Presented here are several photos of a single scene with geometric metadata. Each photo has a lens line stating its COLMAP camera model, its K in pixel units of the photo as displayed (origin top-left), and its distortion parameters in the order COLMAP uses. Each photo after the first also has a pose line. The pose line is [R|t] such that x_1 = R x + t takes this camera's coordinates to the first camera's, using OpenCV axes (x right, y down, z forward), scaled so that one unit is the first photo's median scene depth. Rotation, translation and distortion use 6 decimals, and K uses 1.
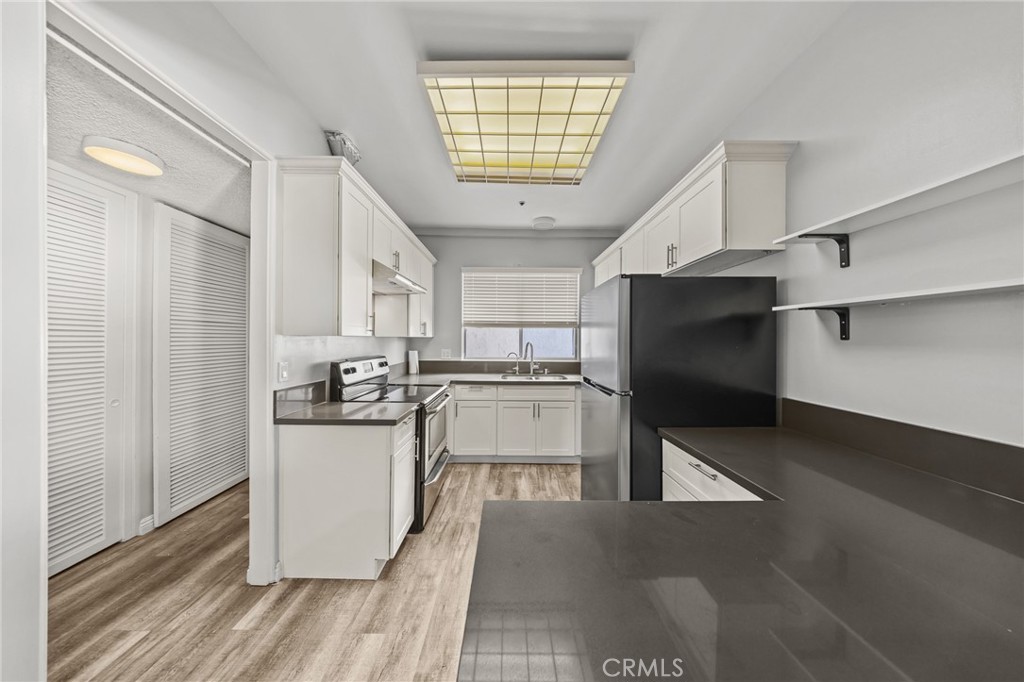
lens RADIAL K [[295.6, 0, 512.4], [0, 295.6, 340.6], [0, 0, 1]] dist [-0.013343, -0.000013]
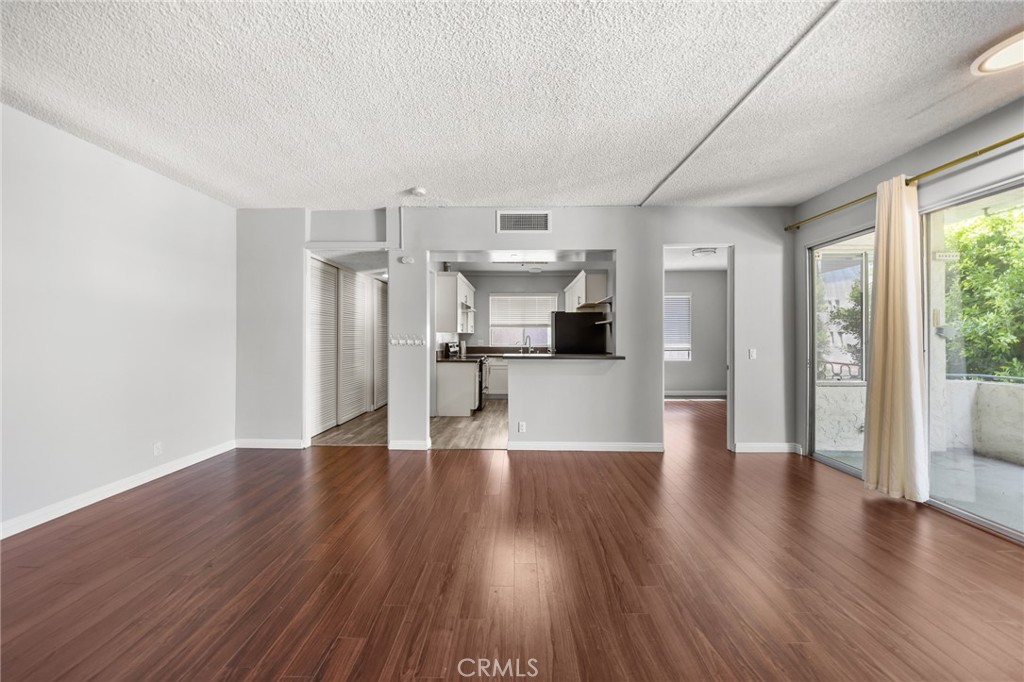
lens RADIAL K [[343.9, 0, 518.1], [0, 343.9, 339.4], [0, 0, 1]] dist [-0.005193, -0.001141]
pose [[0.999804, -0.005956, -0.018882, 0.063104], [0.006014, 0.999977, 0.003027, 0.038860], [0.018864, -0.003140, 0.999817, -1.952459]]
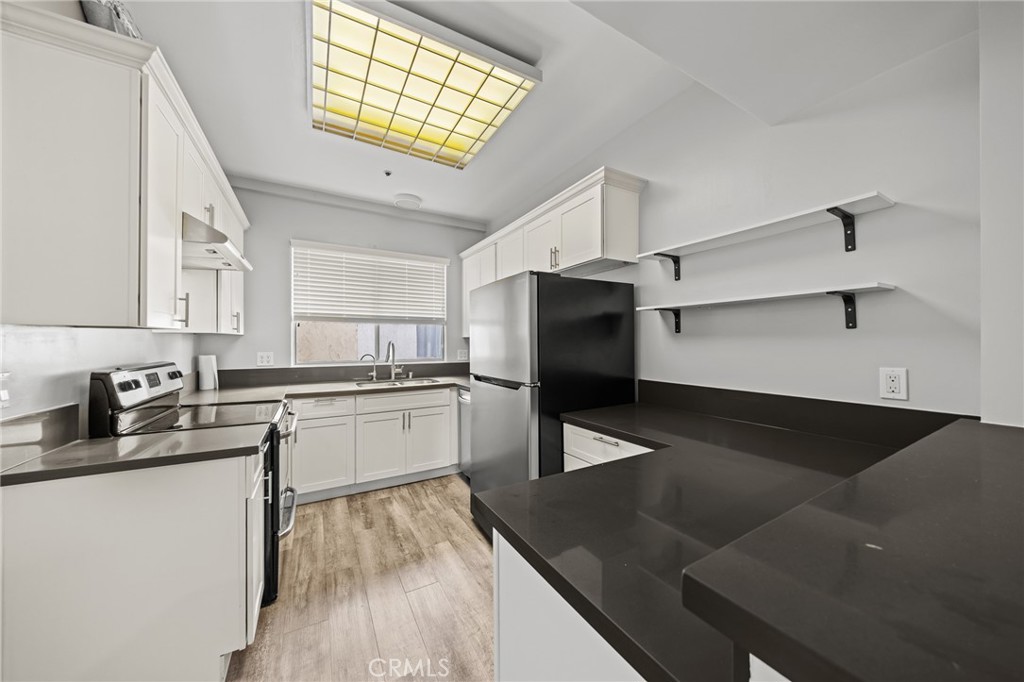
lens RADIAL K [[343.9, 0, 513.2], [0, 343.9, 341.7], [0, 0, 1]] dist [-0.005193, -0.001141]
pose [[0.870256, -0.008067, 0.492534, -0.211845], [0.009721, 0.999952, -0.000798, 0.020188], [-0.492504, 0.005482, 0.870293, -0.022349]]
